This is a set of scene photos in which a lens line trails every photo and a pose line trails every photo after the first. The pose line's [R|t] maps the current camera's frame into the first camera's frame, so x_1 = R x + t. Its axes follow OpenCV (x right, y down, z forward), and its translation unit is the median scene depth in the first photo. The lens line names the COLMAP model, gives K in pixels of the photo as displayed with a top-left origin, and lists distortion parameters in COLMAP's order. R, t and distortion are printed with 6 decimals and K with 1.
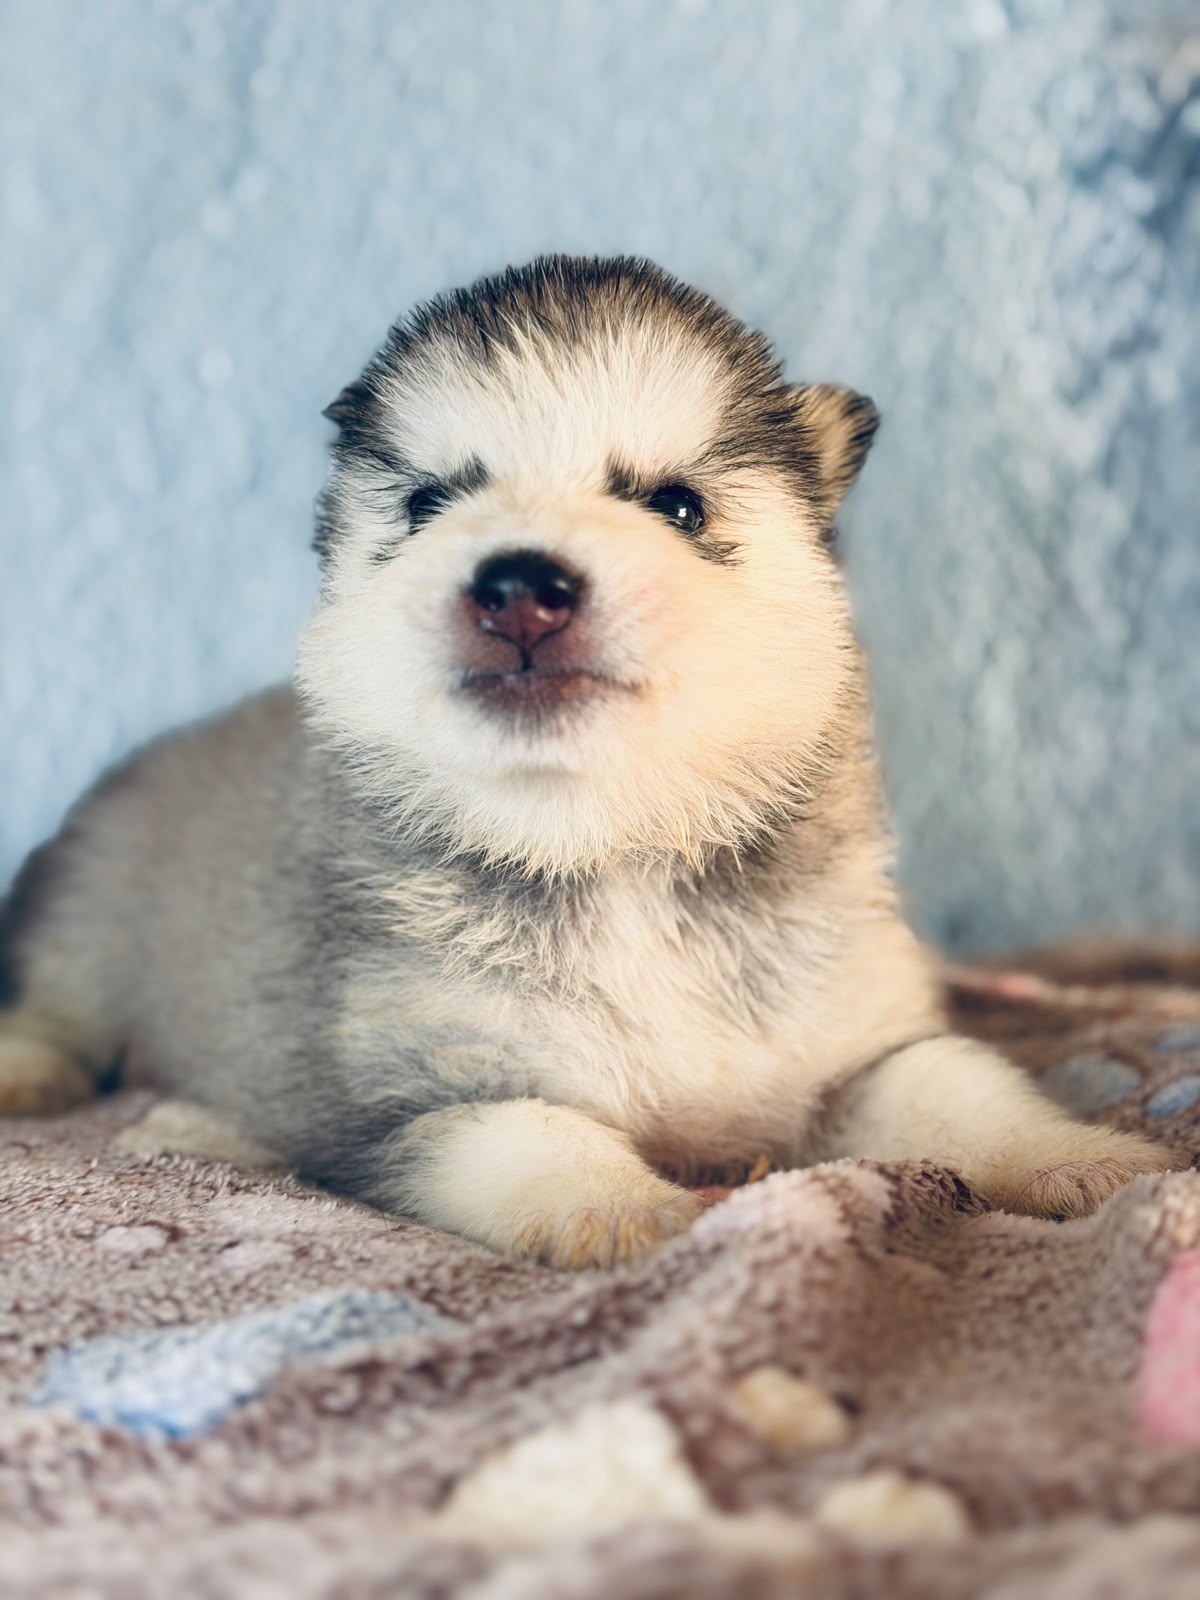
lens RADIAL K [[617.4, 0, 611.3], [0, 617.4, 802.7], [0, 0, 1]] dist [0.003662, -0.000754]
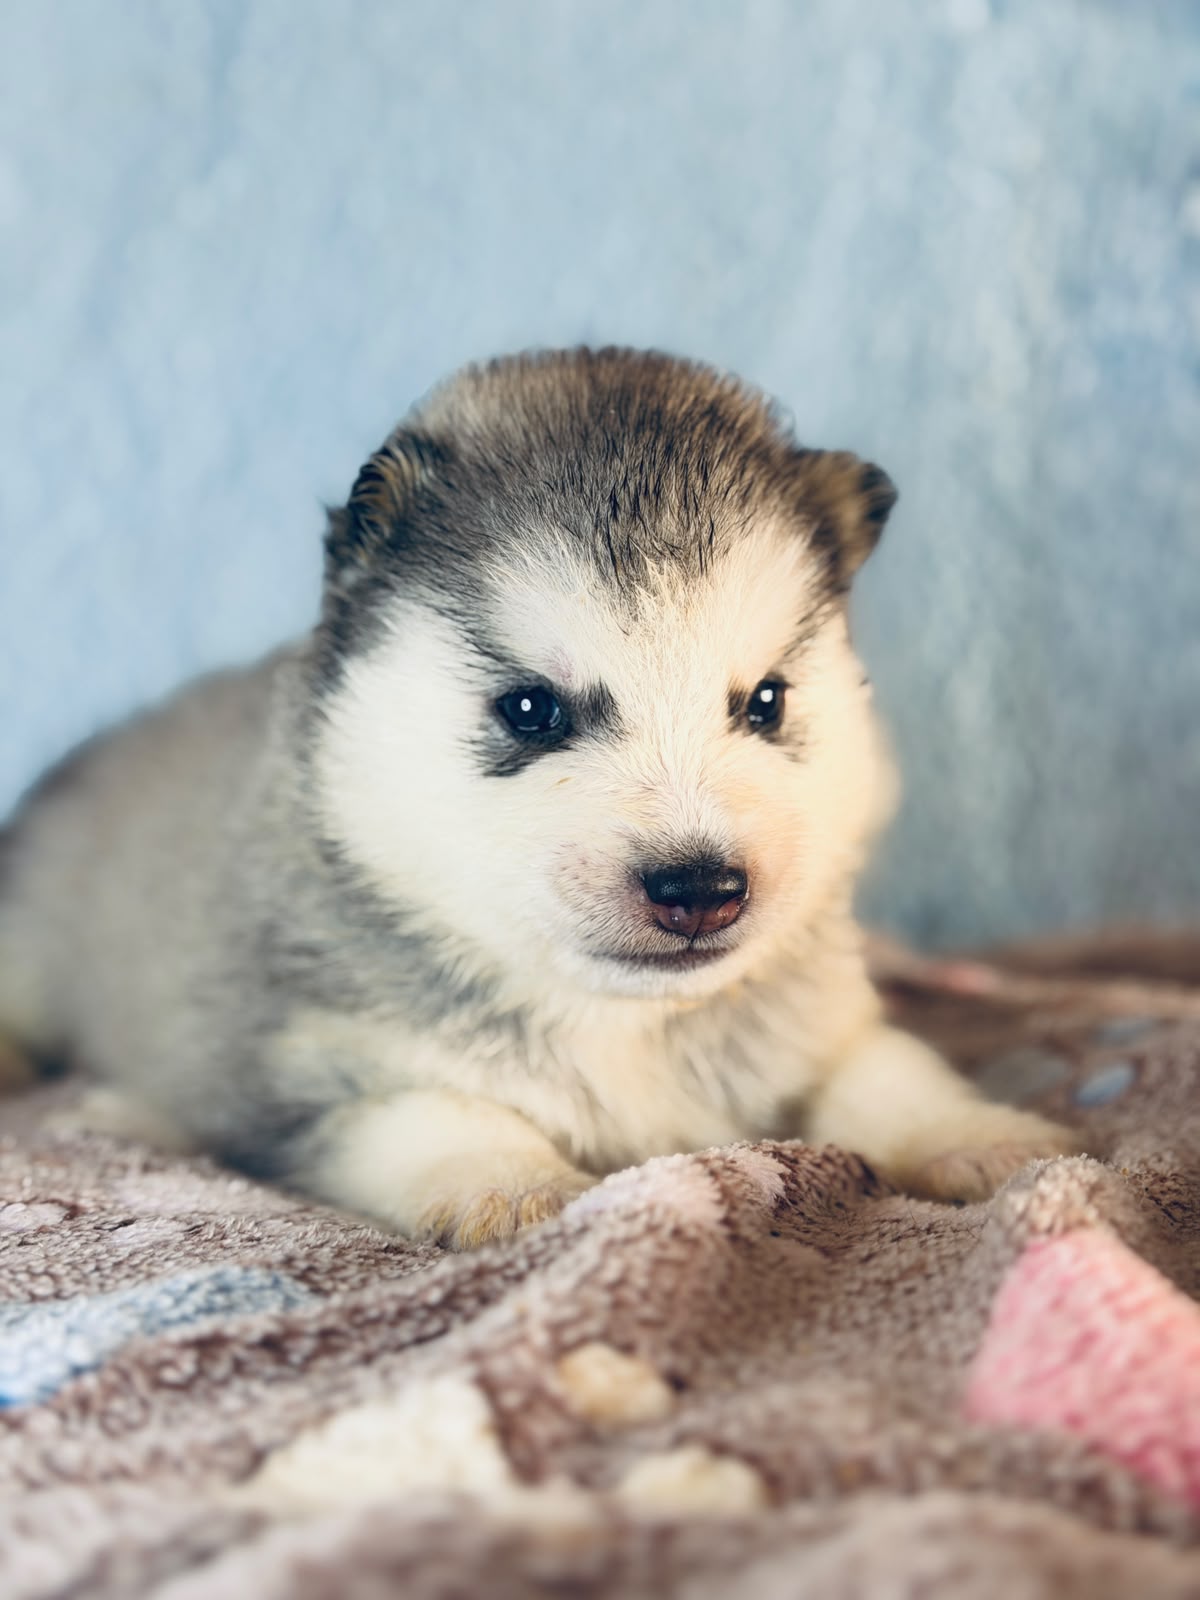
lens RADIAL K [[617.4, 0, 597.2], [0, 617.4, 796.0], [0, 0, 1]] dist [0.003662, -0.000754]
pose [[0.999962, 0.007444, -0.004505, 0.186294], [-0.007439, 0.999972, 0.001237, 0.019085], [0.004514, -0.001204, 0.999989, 0.001102]]
